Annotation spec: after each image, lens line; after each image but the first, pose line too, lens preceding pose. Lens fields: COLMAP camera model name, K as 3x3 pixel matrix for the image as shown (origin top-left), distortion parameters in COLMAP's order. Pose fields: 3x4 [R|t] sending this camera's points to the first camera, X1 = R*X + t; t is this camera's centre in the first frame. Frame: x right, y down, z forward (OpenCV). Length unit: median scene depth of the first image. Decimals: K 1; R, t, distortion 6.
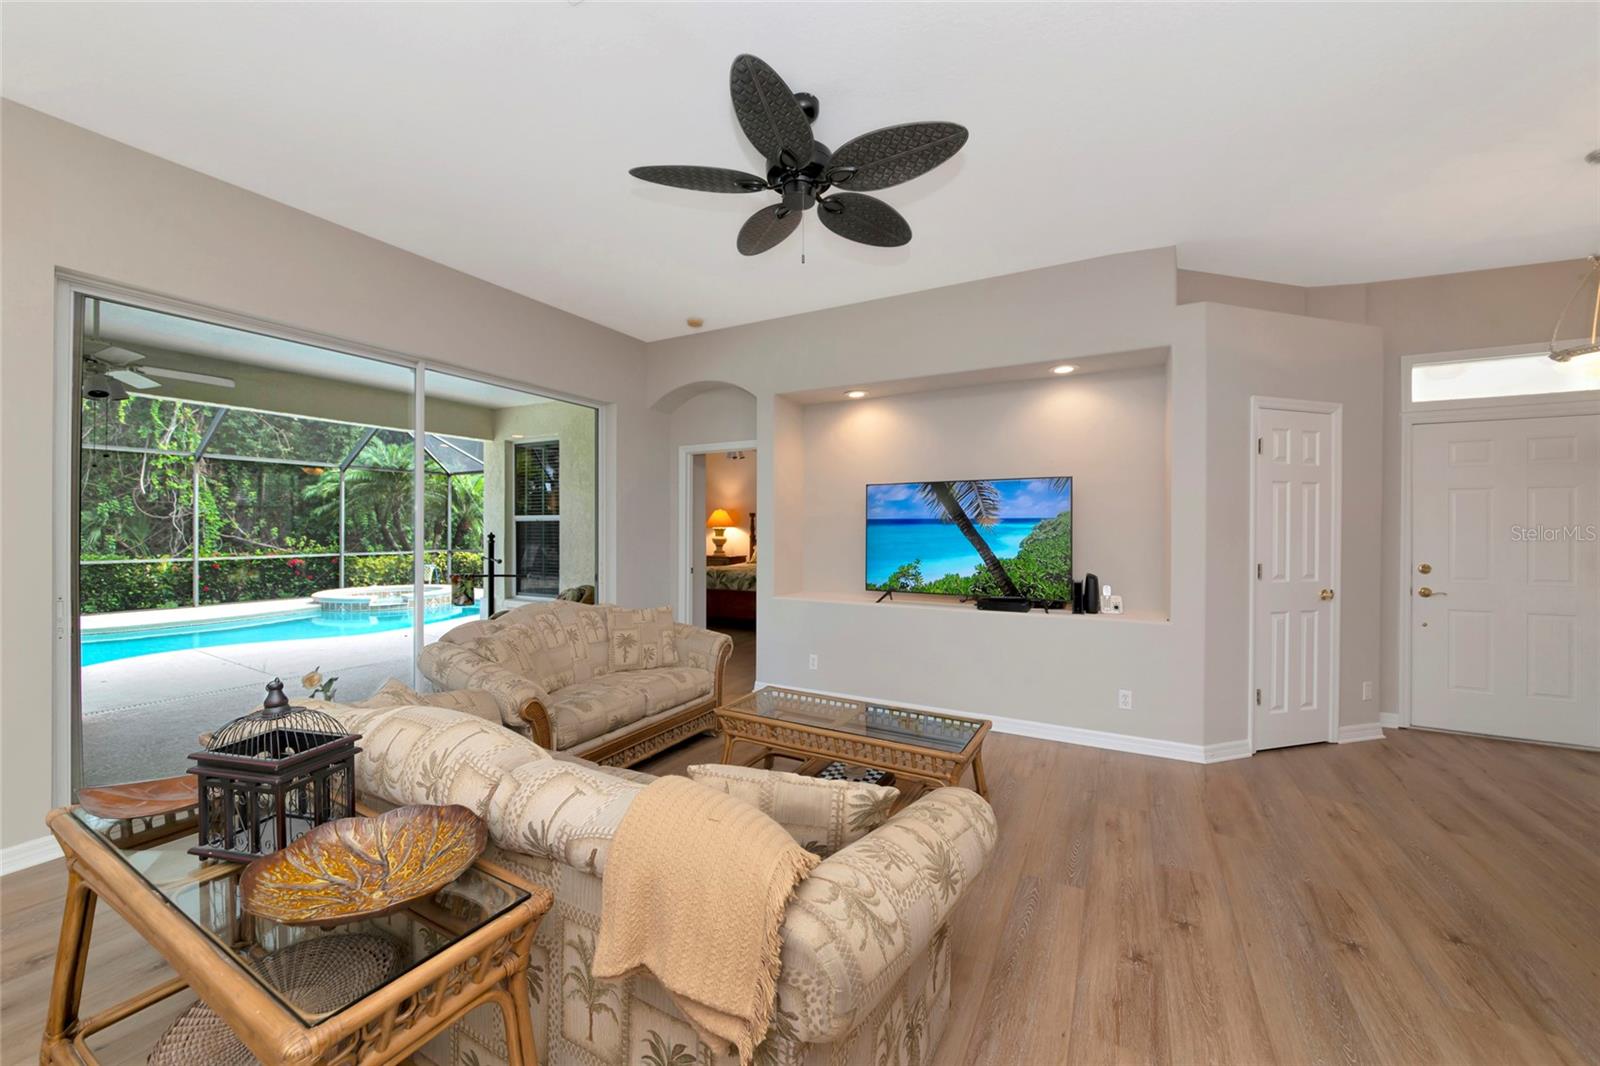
lens RADIAL K [[601.4, 0, 800.0], [0, 601.4, 533.0], [0, 0, 1]] dist [-0.001456, 0.003656]
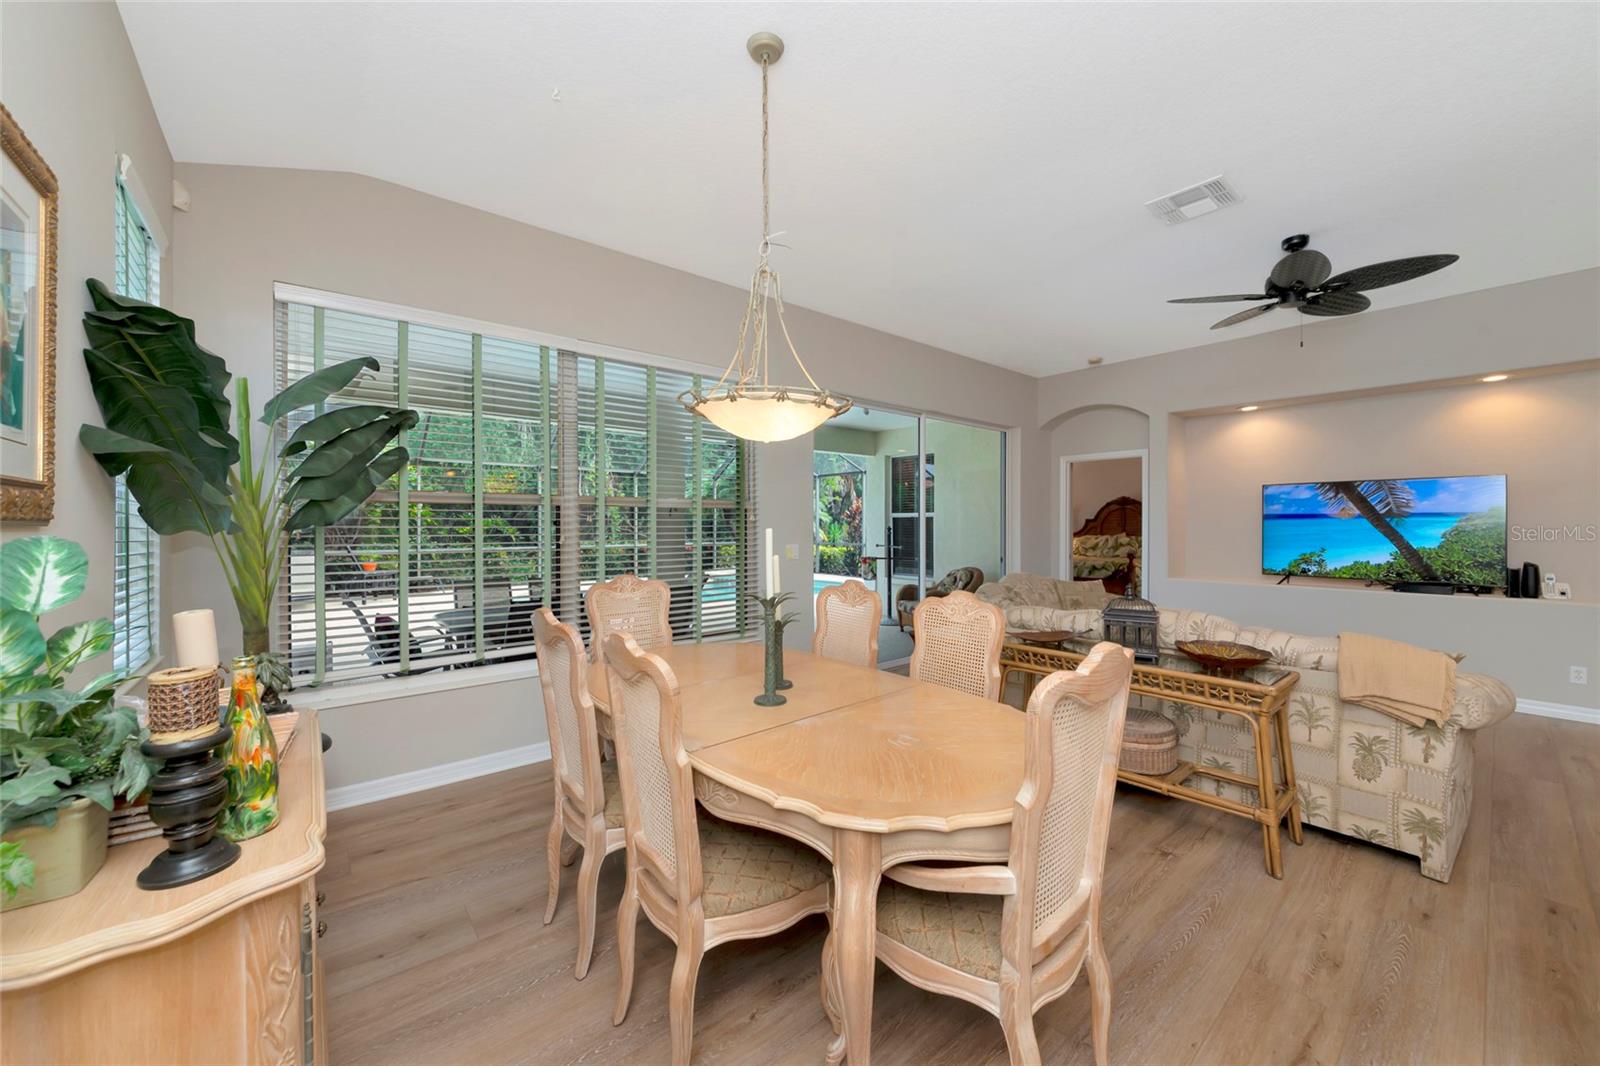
lens RADIAL K [[601.4, 0, 800.0], [0, 601.4, 533.0], [0, 0, 1]] dist [-0.001456, 0.003656]
pose [[0.934623, 0.003311, -0.355624, -0.341180], [-0.000432, 0.999967, 0.008173, 0.004491], [0.355639, -0.007485, 0.934593, -0.469242]]
